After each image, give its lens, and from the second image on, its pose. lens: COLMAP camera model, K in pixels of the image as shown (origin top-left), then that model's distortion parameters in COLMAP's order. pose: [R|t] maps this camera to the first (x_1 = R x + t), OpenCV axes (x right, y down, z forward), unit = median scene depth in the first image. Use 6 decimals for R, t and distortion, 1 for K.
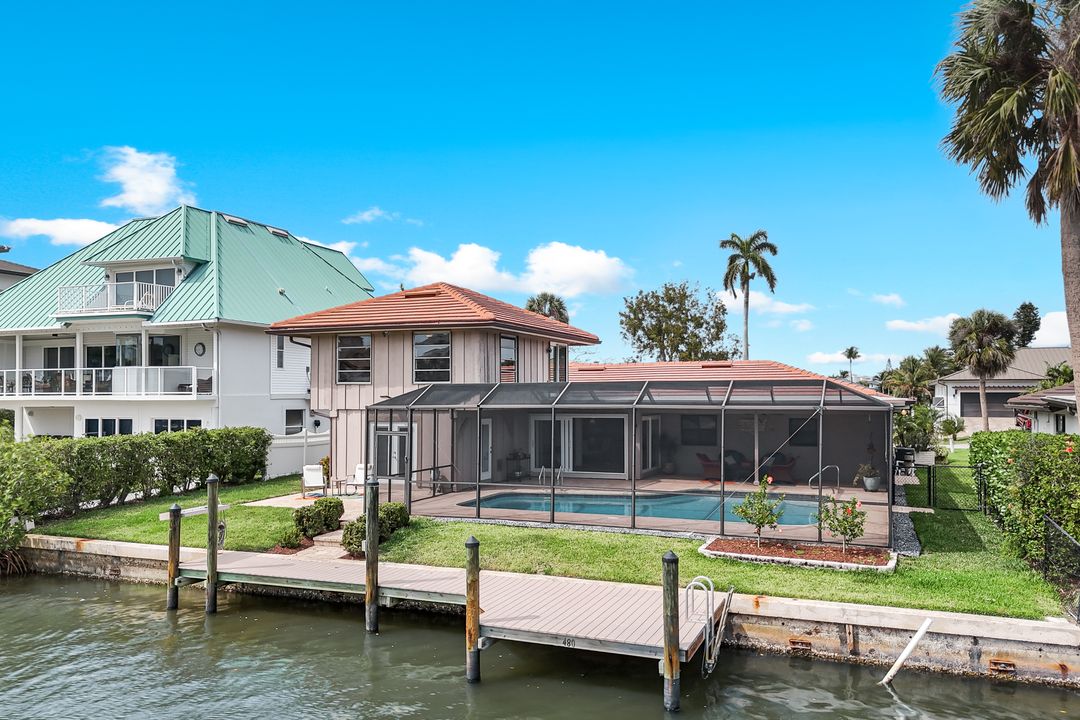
lens RADIAL K [[818.9, 0, 540.9], [0, 818.9, 336.3], [0, 0, 1]] dist [0.072910, -0.066277]
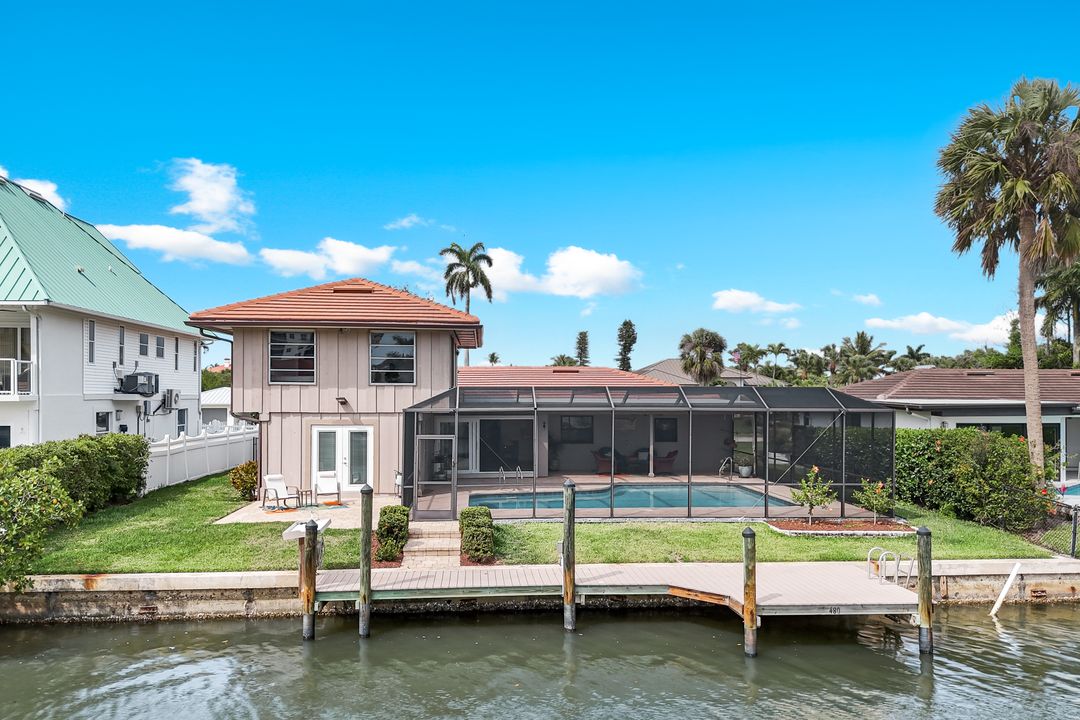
lens RADIAL K [[805.8, 0, 540.7], [0, 805.8, 371.6], [0, 0, 1]] dist [0.075346, -0.072093]
pose [[0.888294, 0.018772, 0.458891, -0.532923], [-0.037886, 0.998754, 0.032481, 0.005867], [-0.457710, -0.046238, 0.887899, 0.109879]]
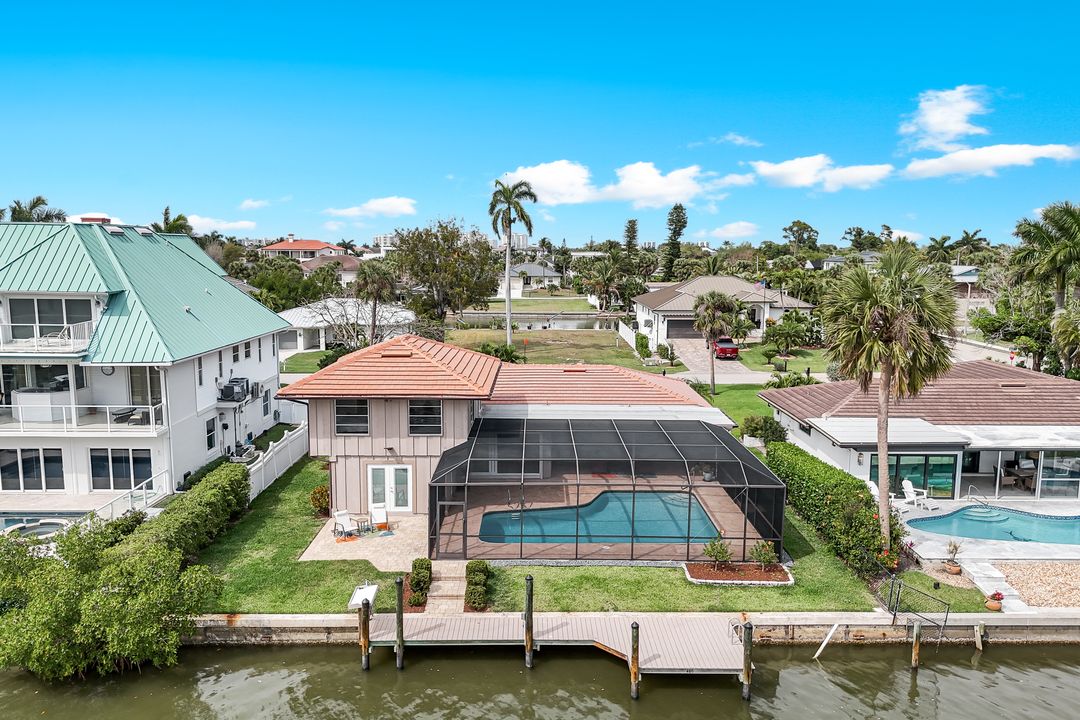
lens RADIAL K [[799.4, 0, 542.3], [0, 799.4, 355.7], [0, 0, 1]] dist [0.042424, -0.007518]
pose [[0.918100, -0.038865, 0.394439, -0.585964], [-0.039679, 0.981169, 0.189034, -0.400801], [-0.394358, -0.189203, 0.899269, -0.223047]]
